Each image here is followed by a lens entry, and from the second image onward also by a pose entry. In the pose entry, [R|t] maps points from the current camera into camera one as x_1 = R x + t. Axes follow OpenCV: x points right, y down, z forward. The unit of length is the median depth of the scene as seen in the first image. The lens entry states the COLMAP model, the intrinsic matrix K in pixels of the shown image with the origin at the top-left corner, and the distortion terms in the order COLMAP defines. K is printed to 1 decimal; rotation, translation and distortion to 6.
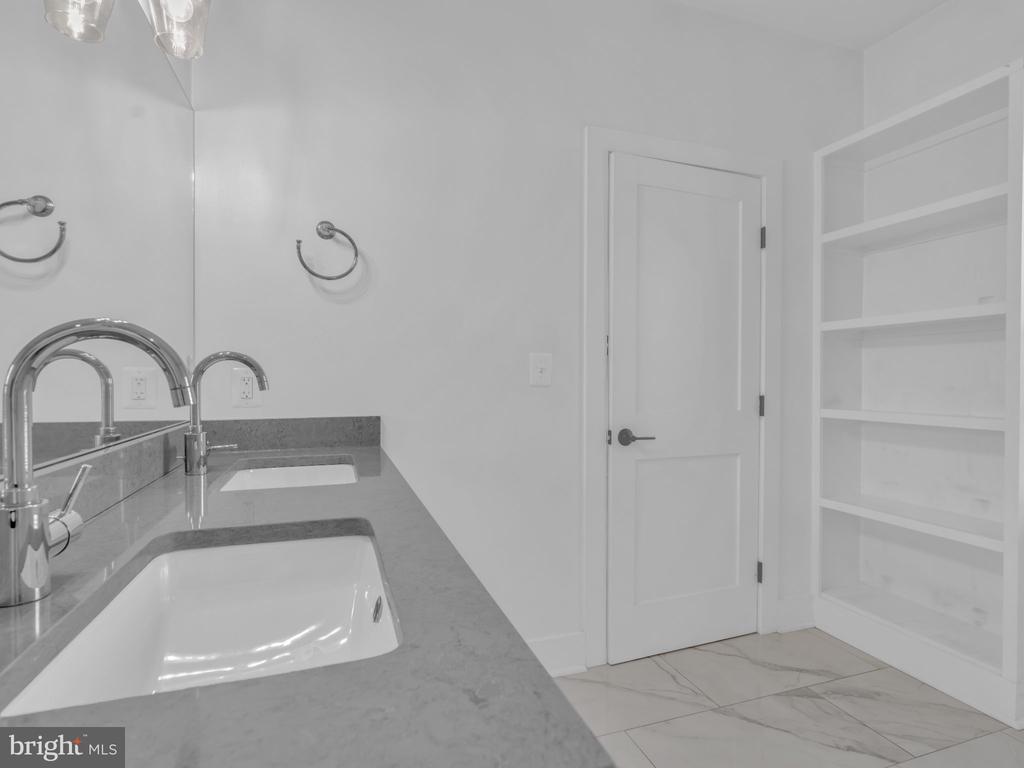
lens RADIAL K [[528.9, 0, 512.9], [0, 528.9, 389.3], [0, 0, 1]] dist [-0.002969, -0.000468]
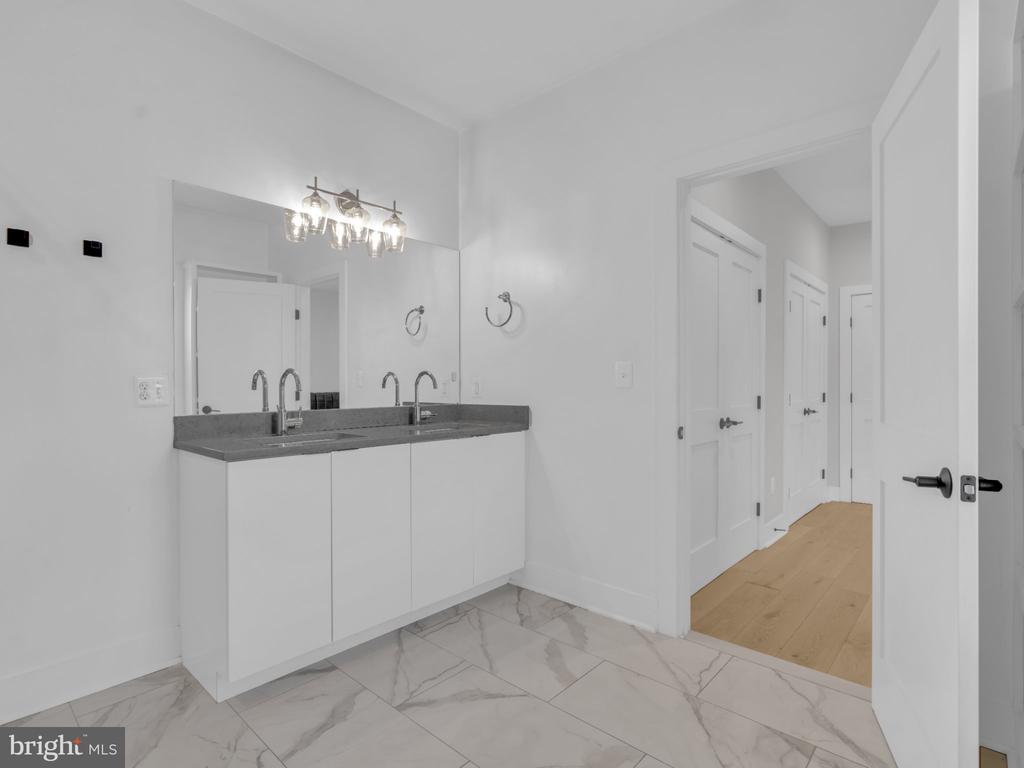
lens RADIAL K [[528.9, 0, 512.9], [0, 528.9, 389.3], [0, 0, 1]] dist [-0.002969, -0.000468]
pose [[0.486570, 0.007809, -0.873606, 1.163355], [-0.013200, 0.999912, 0.001586, -0.003043], [0.873542, 0.010760, 0.486630, 0.176164]]
